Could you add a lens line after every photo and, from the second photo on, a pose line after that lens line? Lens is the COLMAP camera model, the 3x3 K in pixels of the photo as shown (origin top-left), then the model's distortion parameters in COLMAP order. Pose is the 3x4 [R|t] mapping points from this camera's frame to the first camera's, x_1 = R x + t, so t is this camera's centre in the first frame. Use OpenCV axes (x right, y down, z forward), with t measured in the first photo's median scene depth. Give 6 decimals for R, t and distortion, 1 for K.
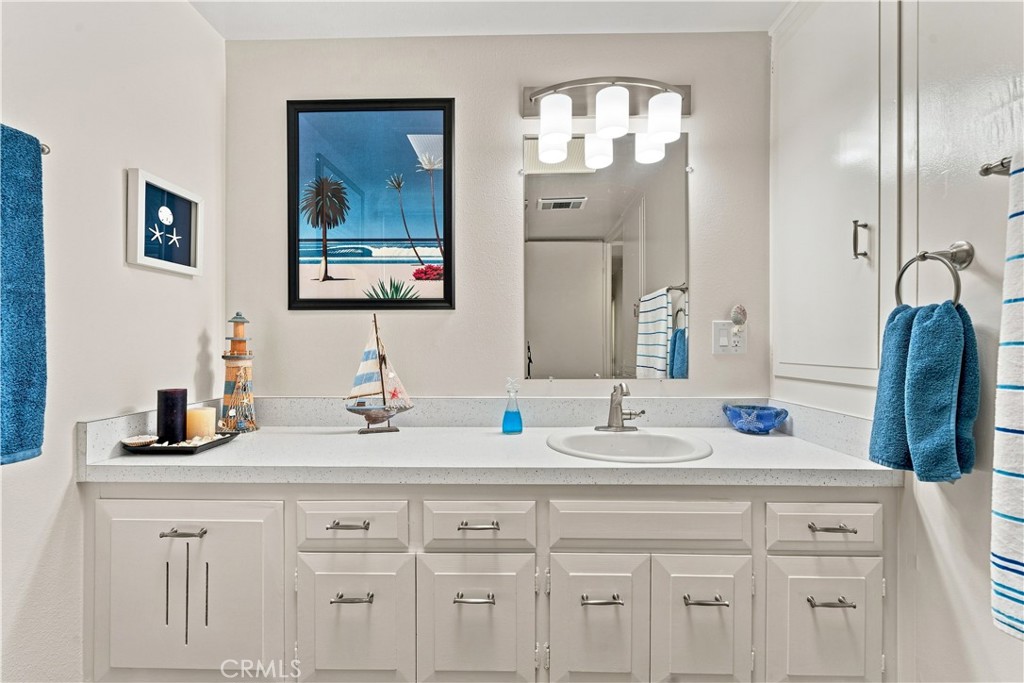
lens RADIAL K [[447.3, 0, 506.7], [0, 447.3, 348.4], [0, 0, 1]] dist [-0.001745, 0.000430]
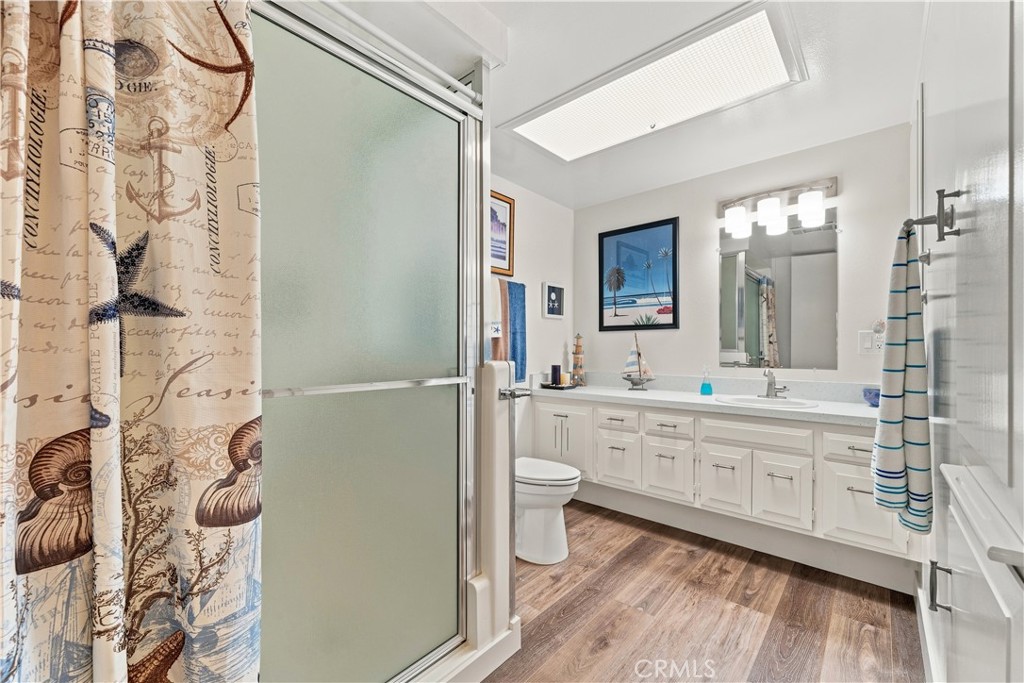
lens RADIAL K [[419.8, 0, 512.0], [0, 419.8, 341.5], [0, 0, 1]] dist [0.000091, -0.000126]
pose [[0.761967, -0.010576, -0.647529, 0.529990], [-0.006619, 0.999687, -0.024116, 0.013894], [0.647582, 0.022661, 0.761659, -0.854214]]
